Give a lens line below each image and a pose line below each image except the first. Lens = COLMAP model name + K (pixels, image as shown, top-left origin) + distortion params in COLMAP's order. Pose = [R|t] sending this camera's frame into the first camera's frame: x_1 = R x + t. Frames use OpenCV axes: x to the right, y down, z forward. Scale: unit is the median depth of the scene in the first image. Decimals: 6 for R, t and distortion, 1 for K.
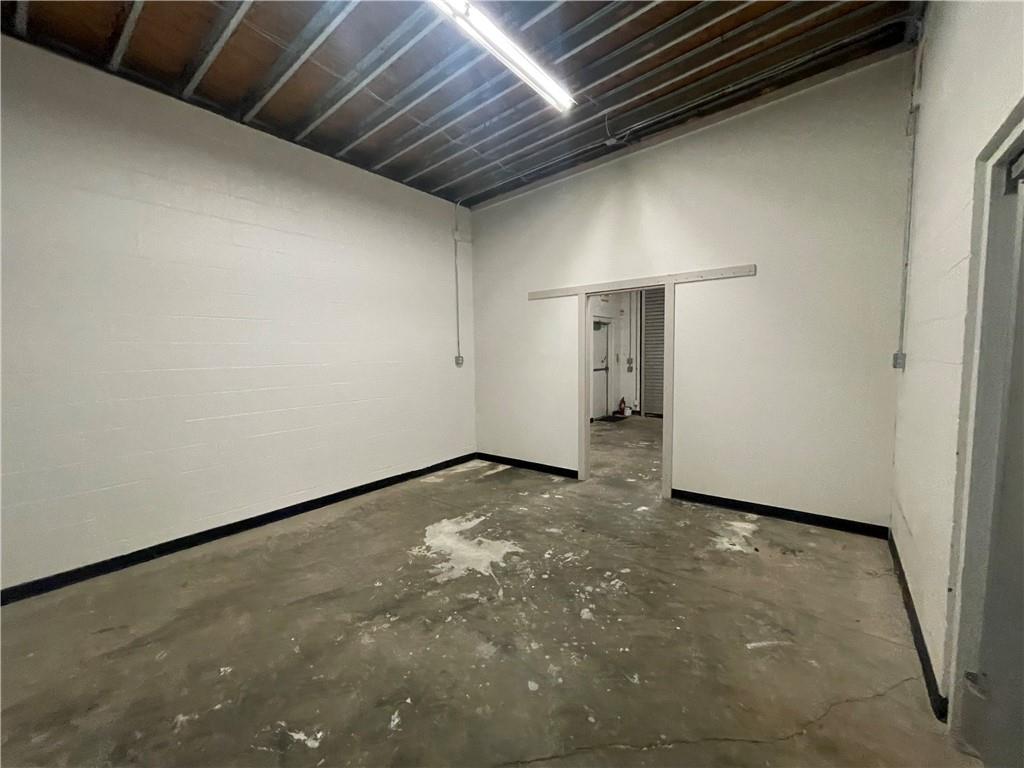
lens RADIAL K [[414.0, 0, 512.8], [0, 414.0, 384.4], [0, 0, 1]] dist [0.009889, -0.000131]
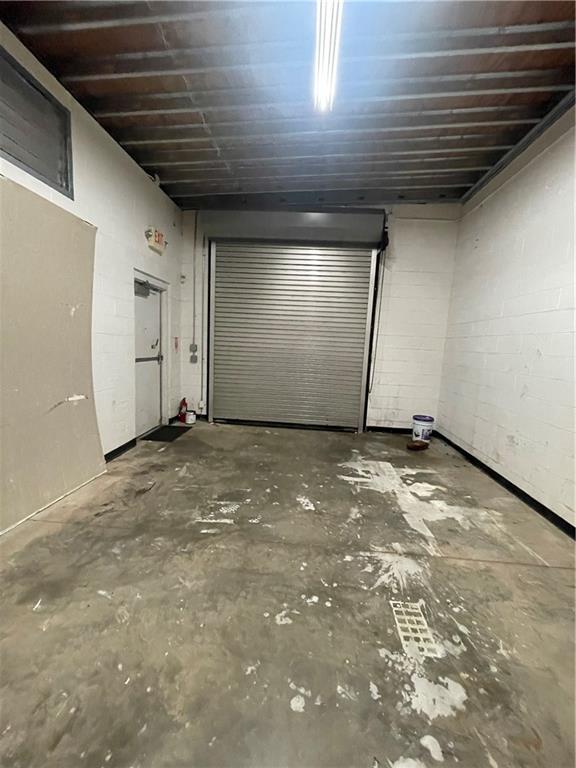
lens RADIAL K [[310.5, 0, 288.5], [0, 310.5, 383.5], [0, 0, 1]] dist [0.009889, -0.000131]
pose [[0.828727, -0.015113, 0.559449, 0.113856], [-0.019020, 0.998297, 0.055143, -0.027757], [-0.559330, -0.056339, 0.827028, 0.450905]]
